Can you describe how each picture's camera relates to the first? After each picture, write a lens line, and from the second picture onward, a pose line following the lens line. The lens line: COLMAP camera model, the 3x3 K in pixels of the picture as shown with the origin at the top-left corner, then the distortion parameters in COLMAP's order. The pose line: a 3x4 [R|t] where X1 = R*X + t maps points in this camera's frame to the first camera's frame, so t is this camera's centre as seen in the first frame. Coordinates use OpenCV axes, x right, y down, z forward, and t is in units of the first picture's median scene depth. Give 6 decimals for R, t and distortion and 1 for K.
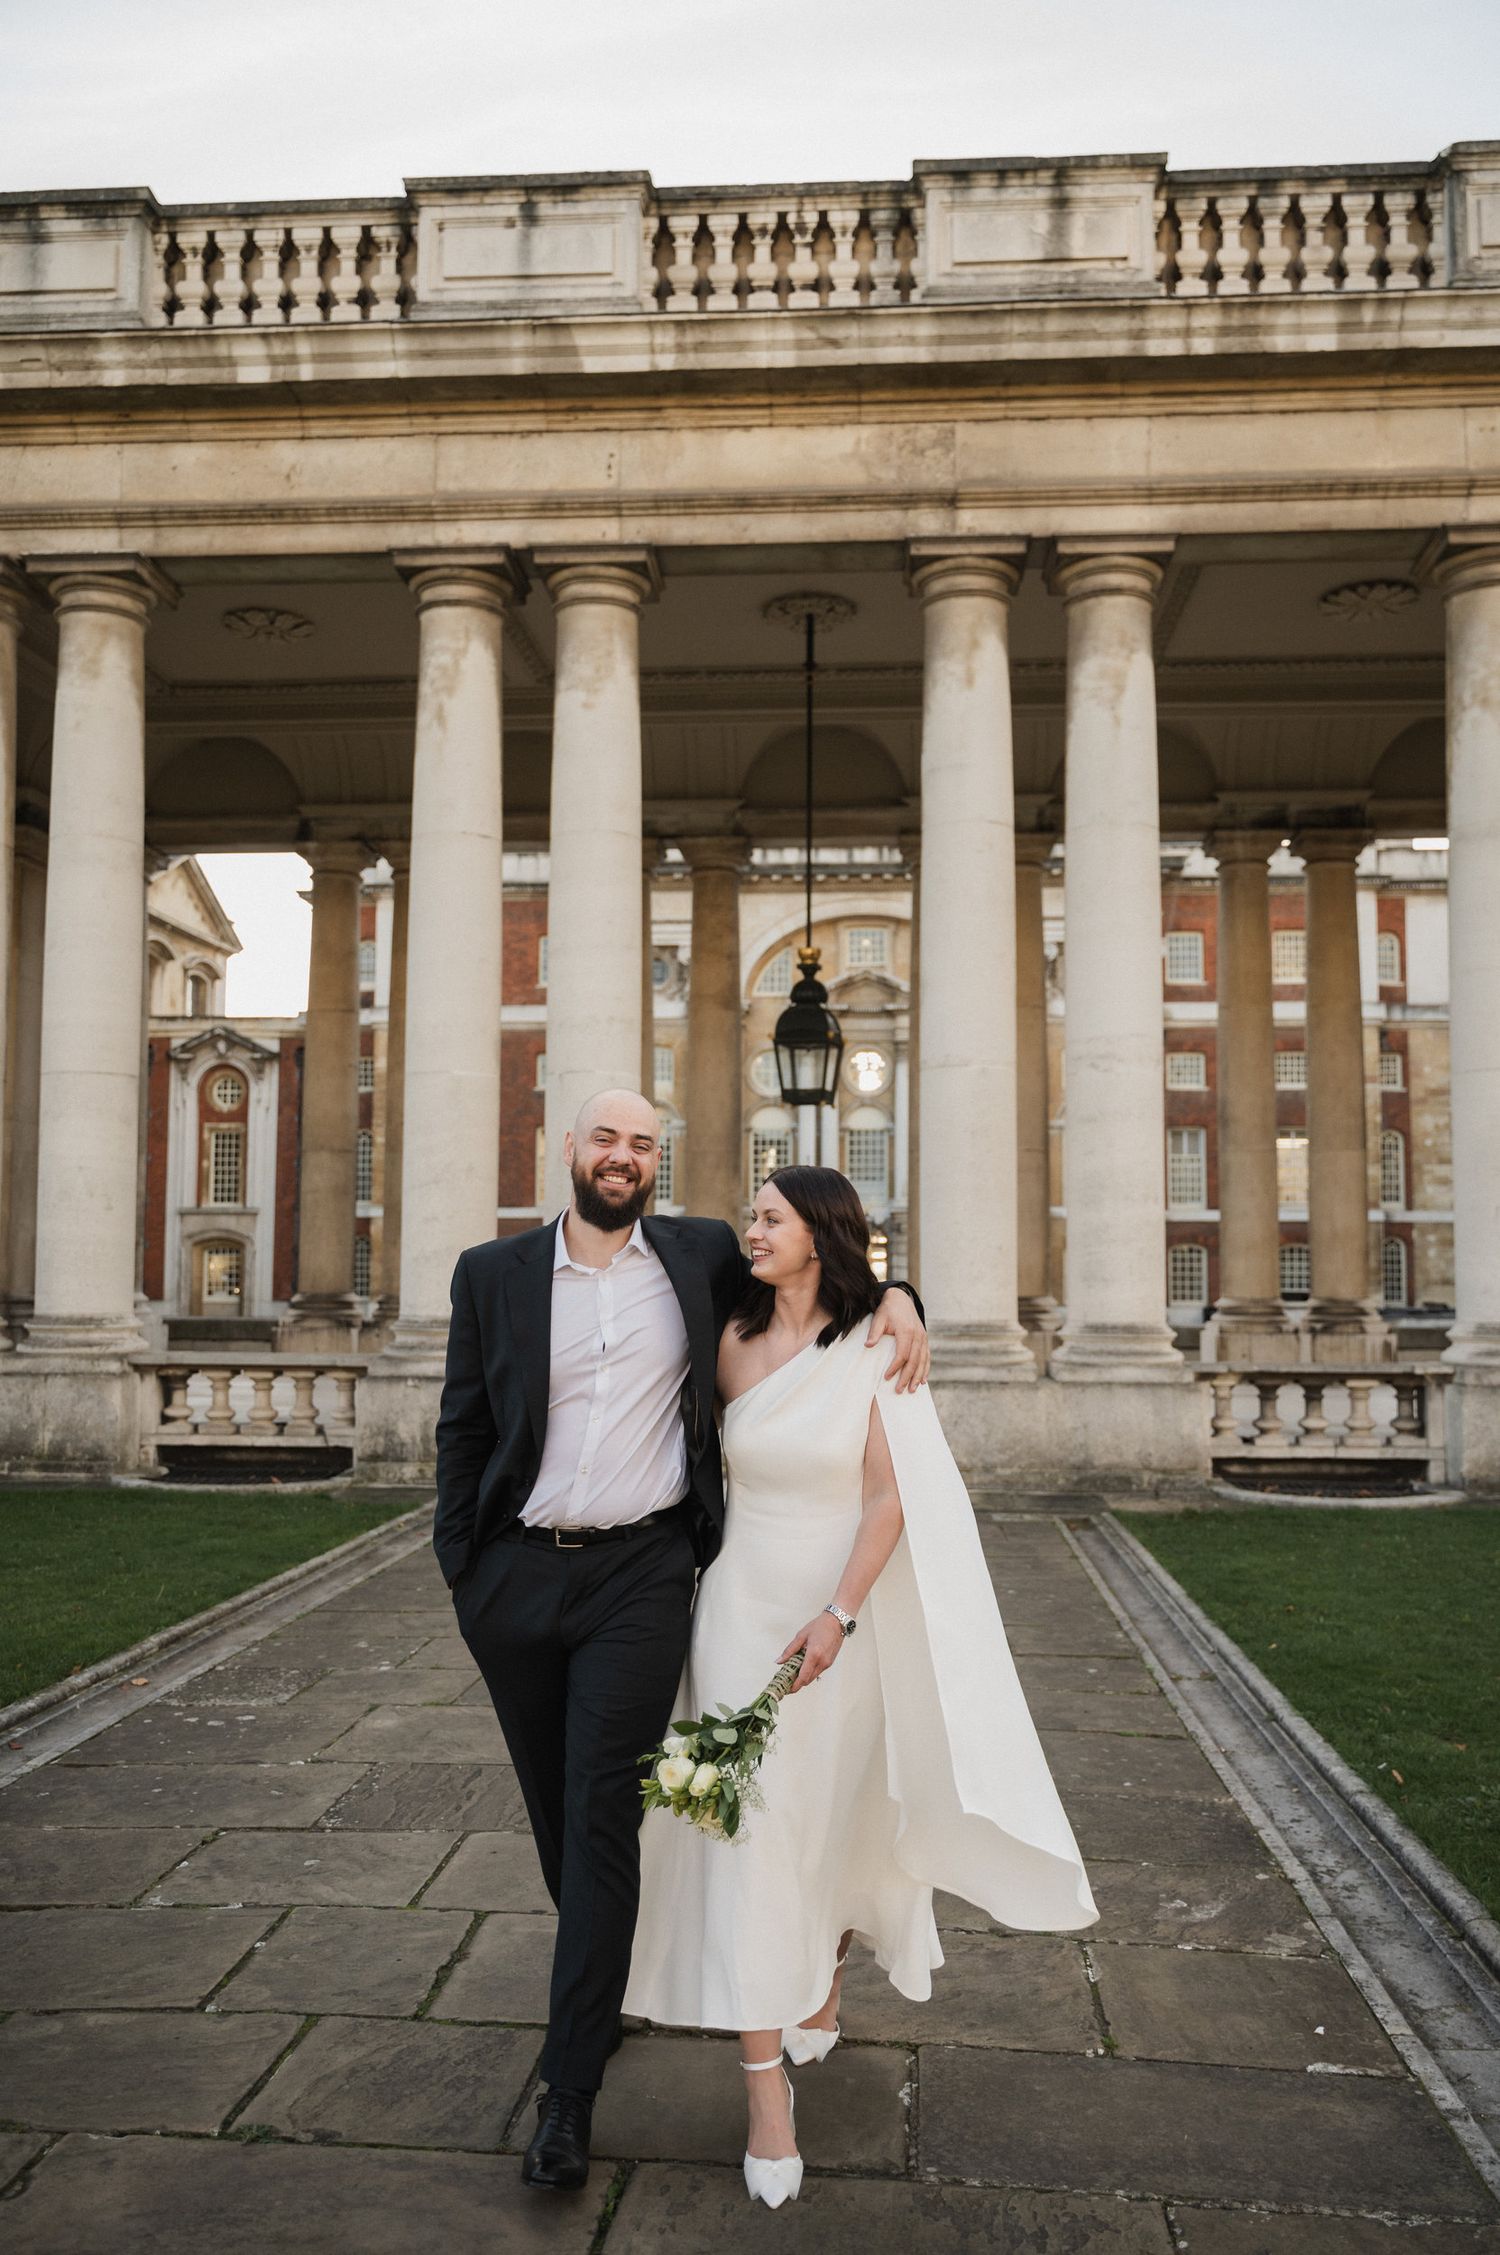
lens RADIAL K [[1894.0, 0, 749.9], [0, 1894.0, 1125.6], [0, 0, 1]] dist [0.001350, 0.003536]
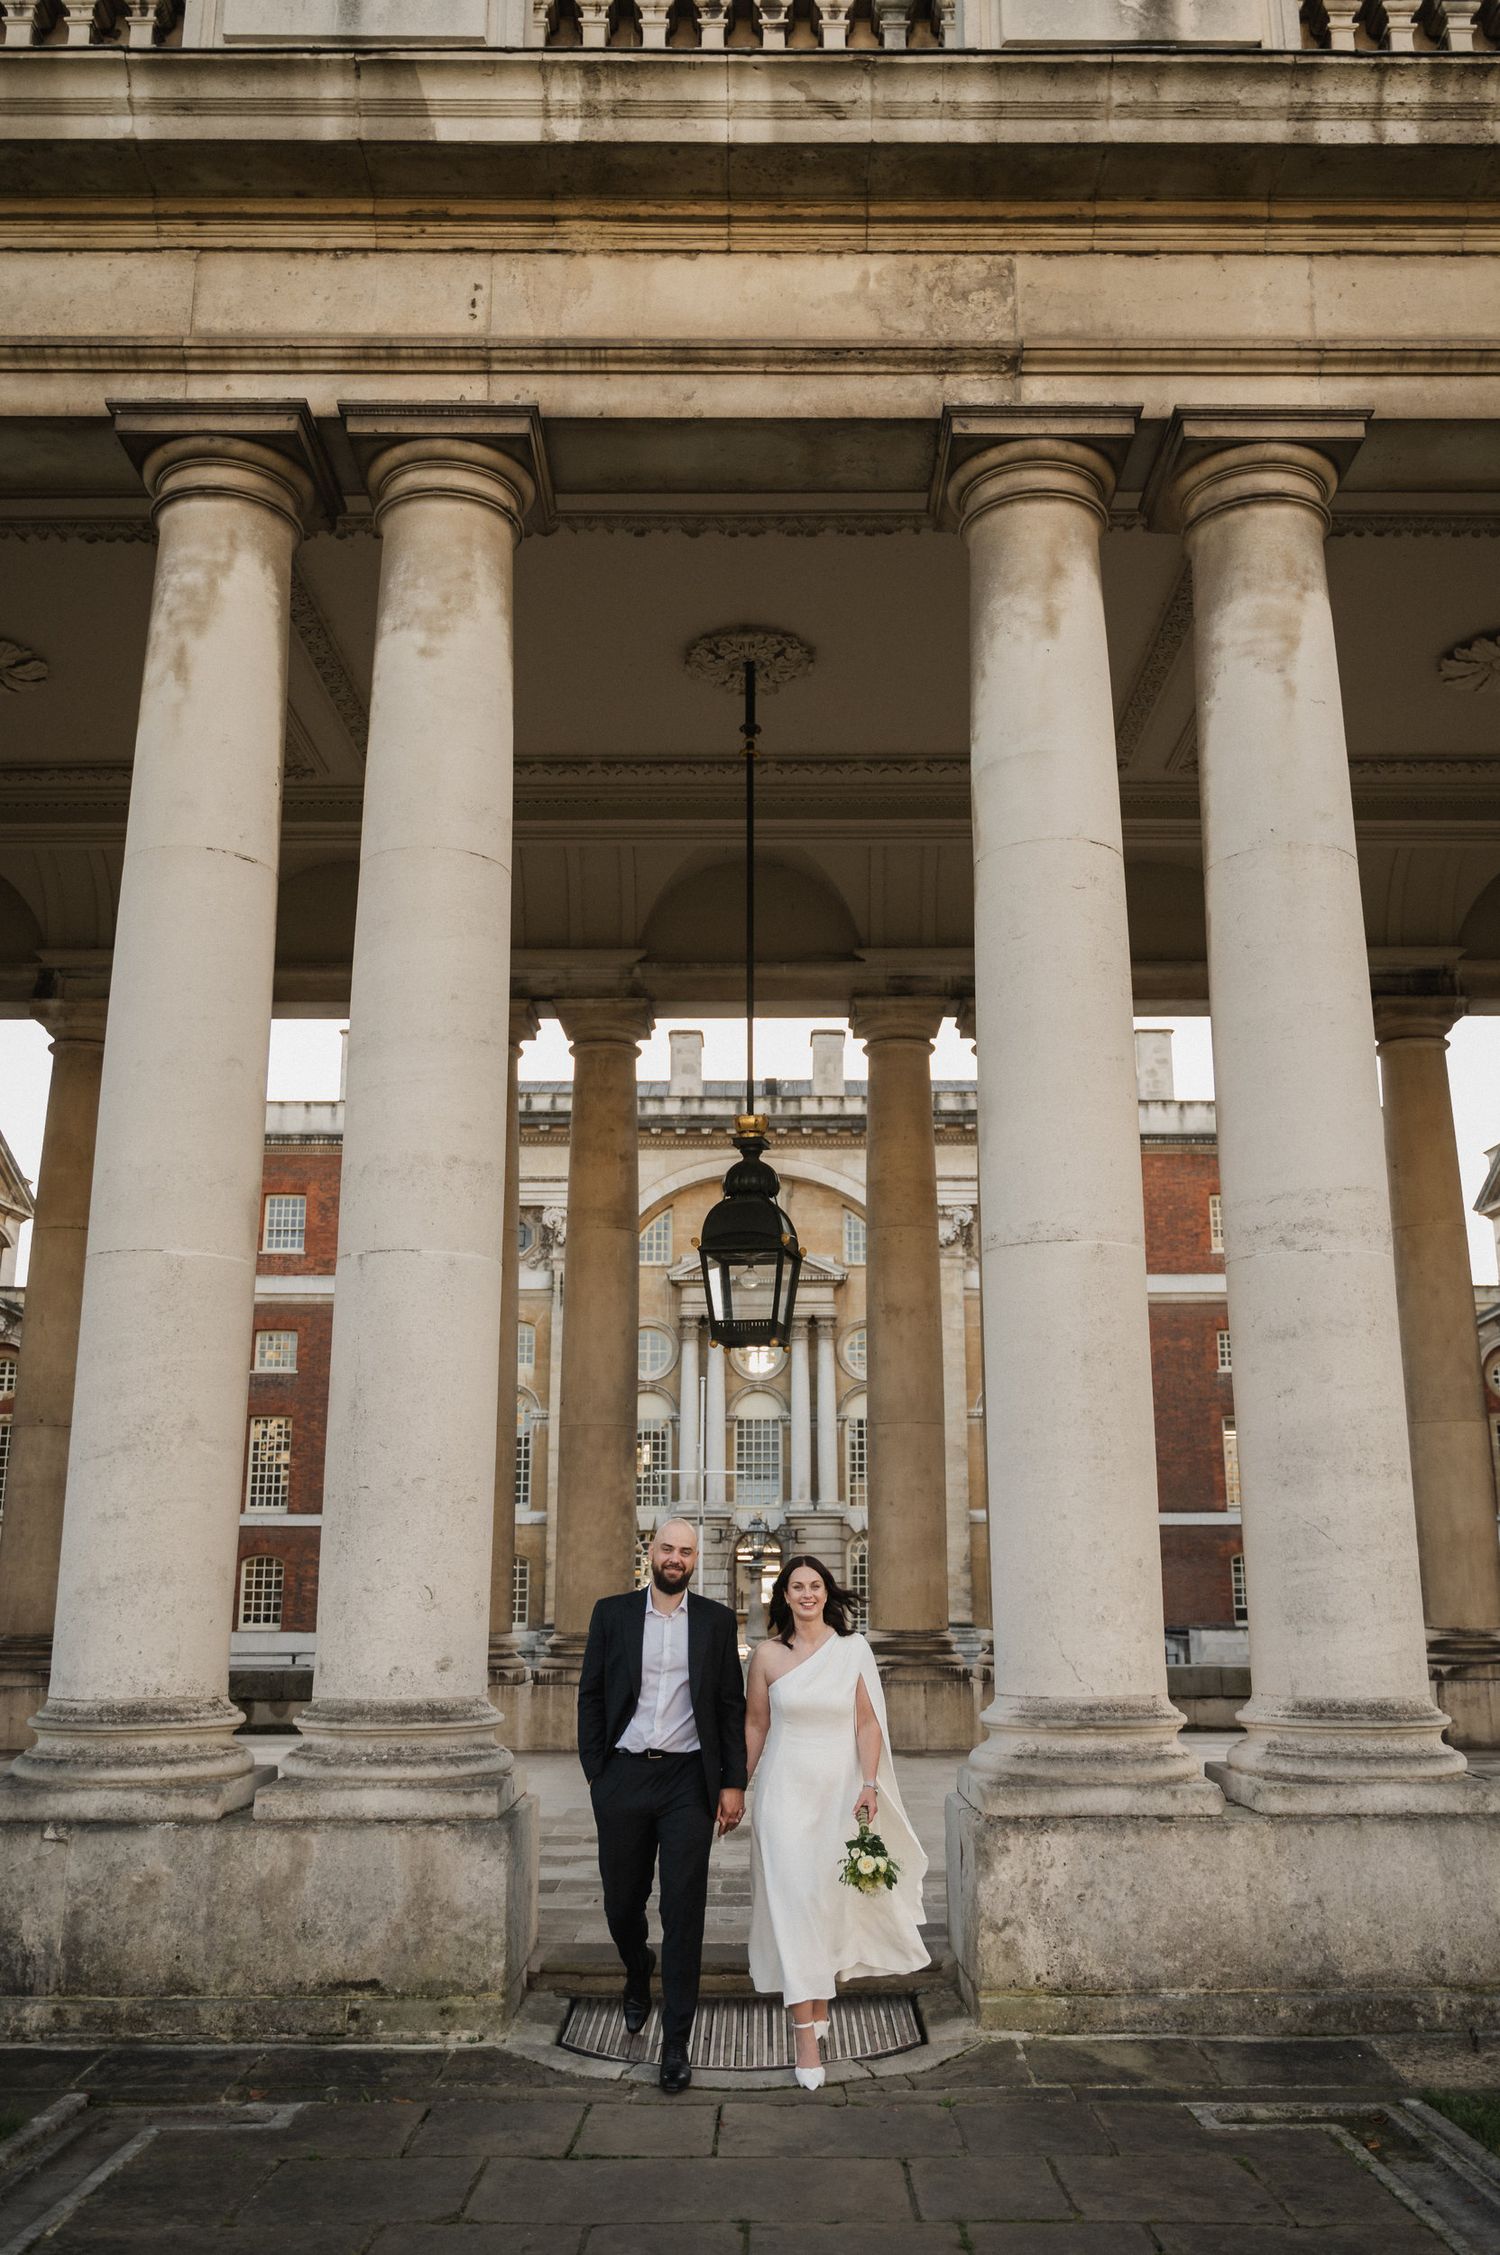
lens RADIAL K [[1988.4, 0, 778.9], [0, 1988.4, 1086.2], [0, 0, 1]] dist [0.000230, 0.004260]
pose [[0.996597, 0.012153, 0.081533, -0.023551], [0.001742, 0.985746, -0.168233, 0.023043], [-0.082415, 0.167803, 0.982370, 0.384736]]
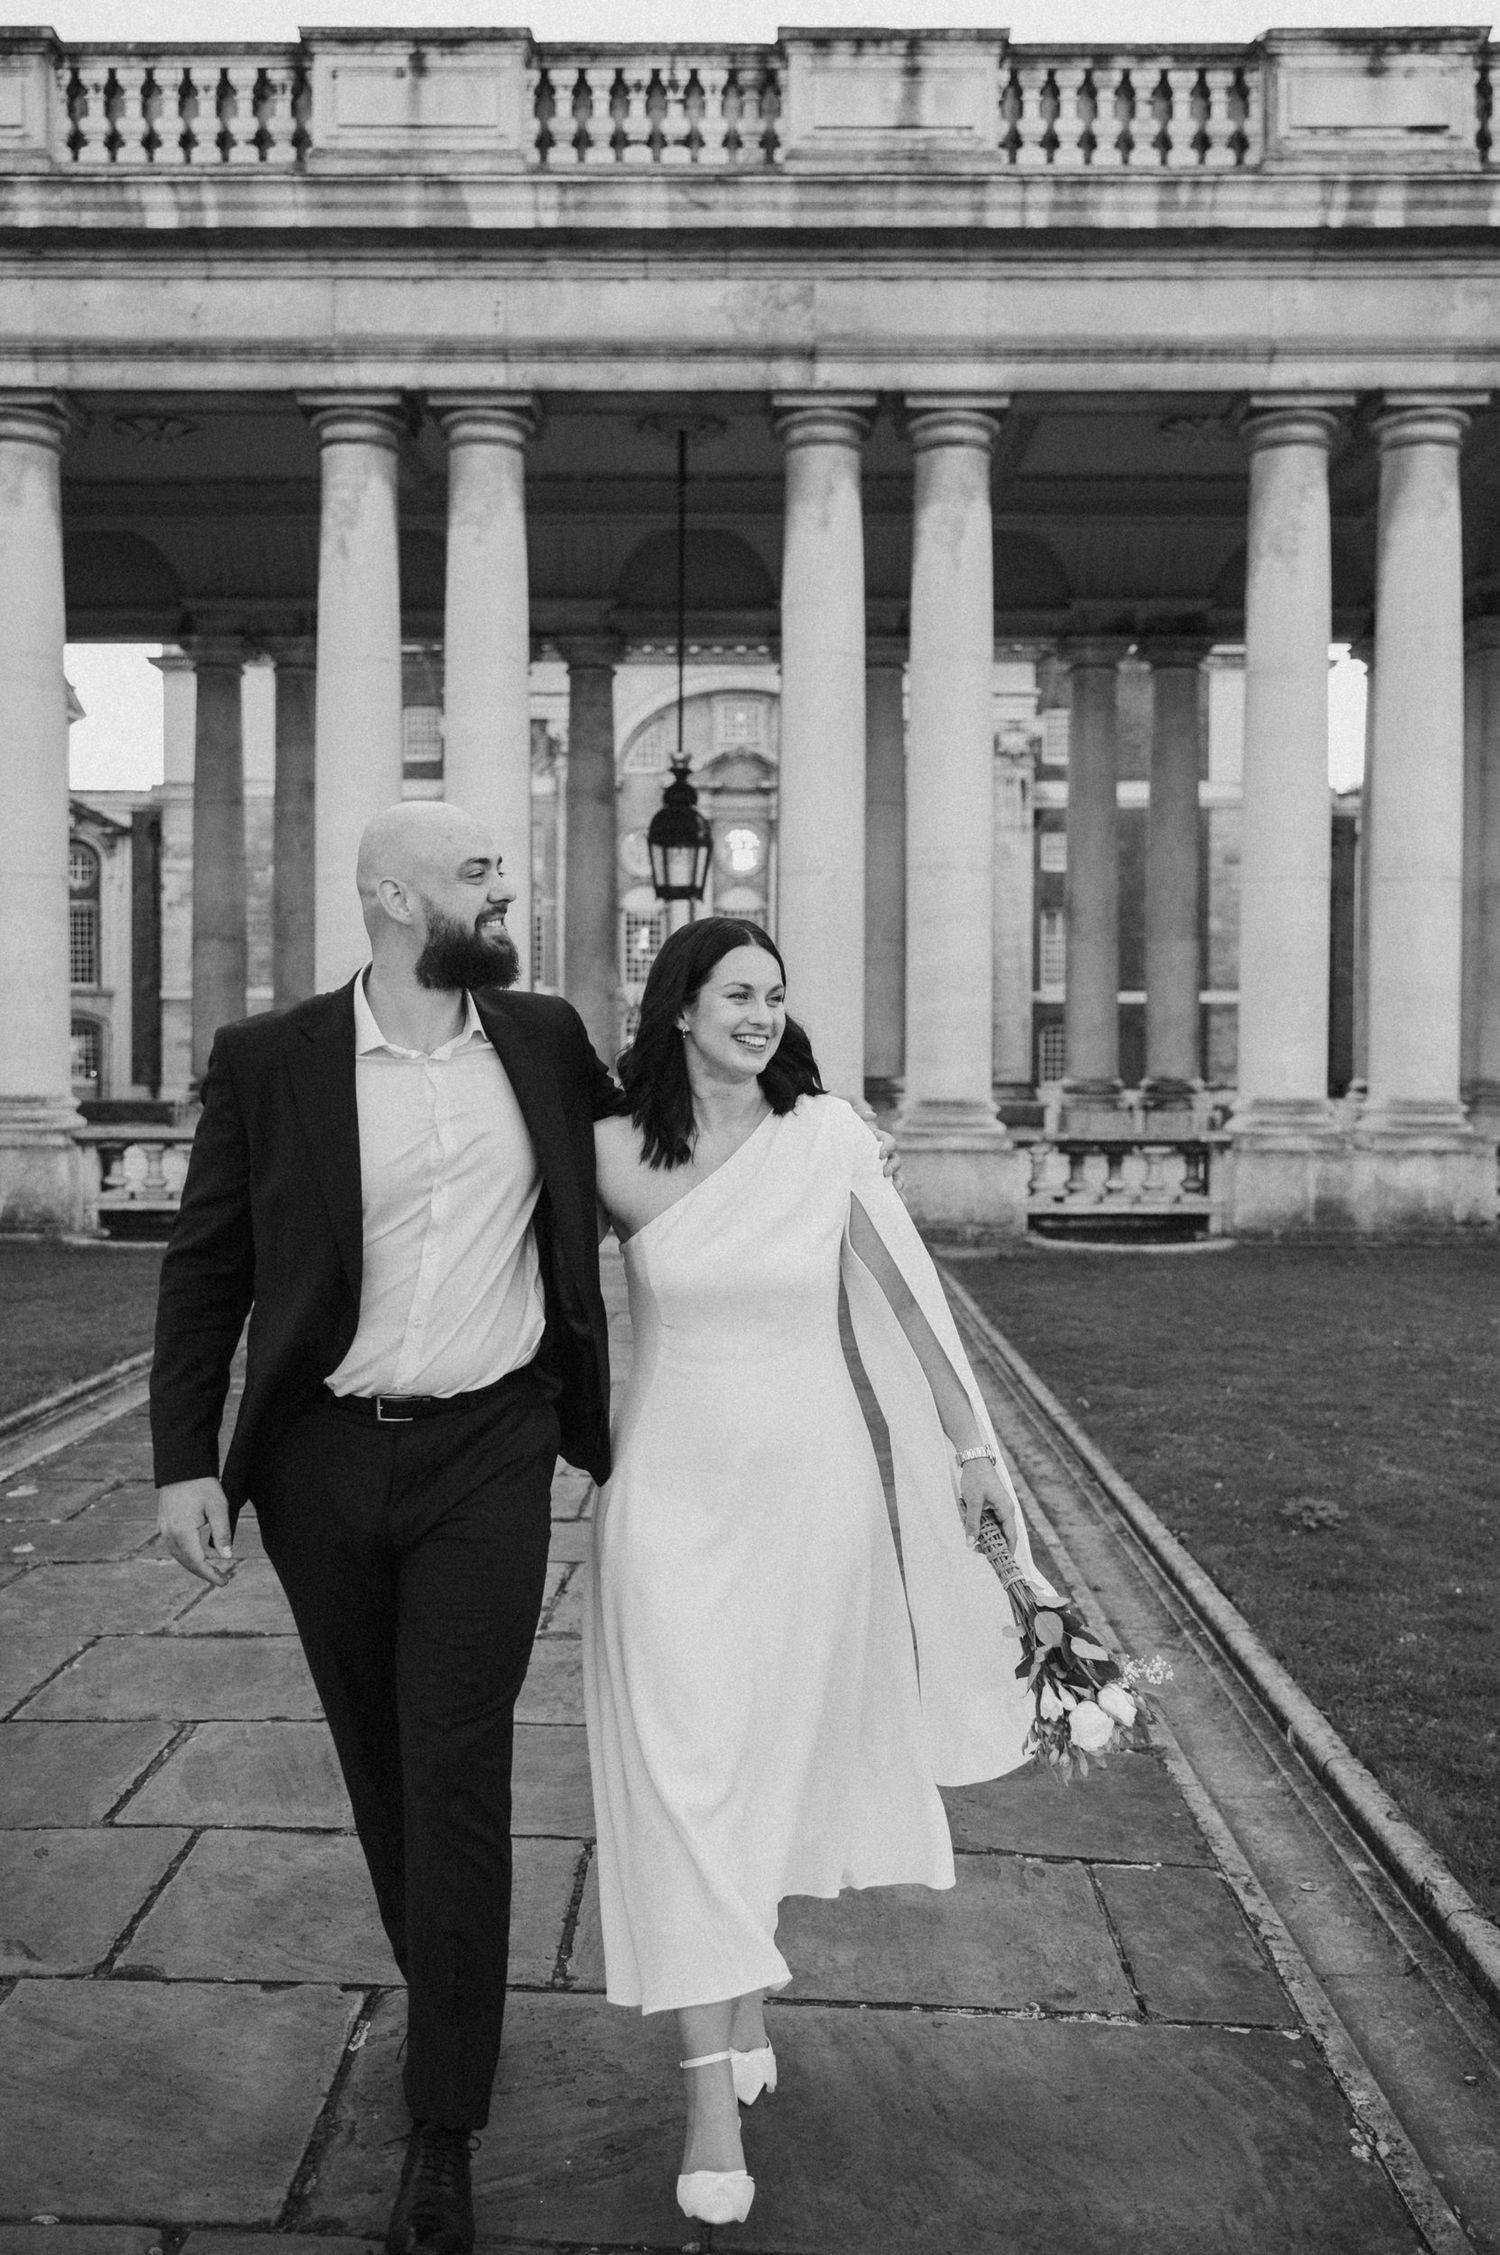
lens RADIAL K [[1988.4, 0, 744.0], [0, 1988.4, 1092.9], [0, 0, 1]] dist [0.000230, 0.004260]
pose [[0.998071, -0.002794, 0.062025, -0.004732], [-0.003229, 0.995300, 0.096790, -0.015099], [-0.062004, -0.096803, 0.993370, -0.182440]]
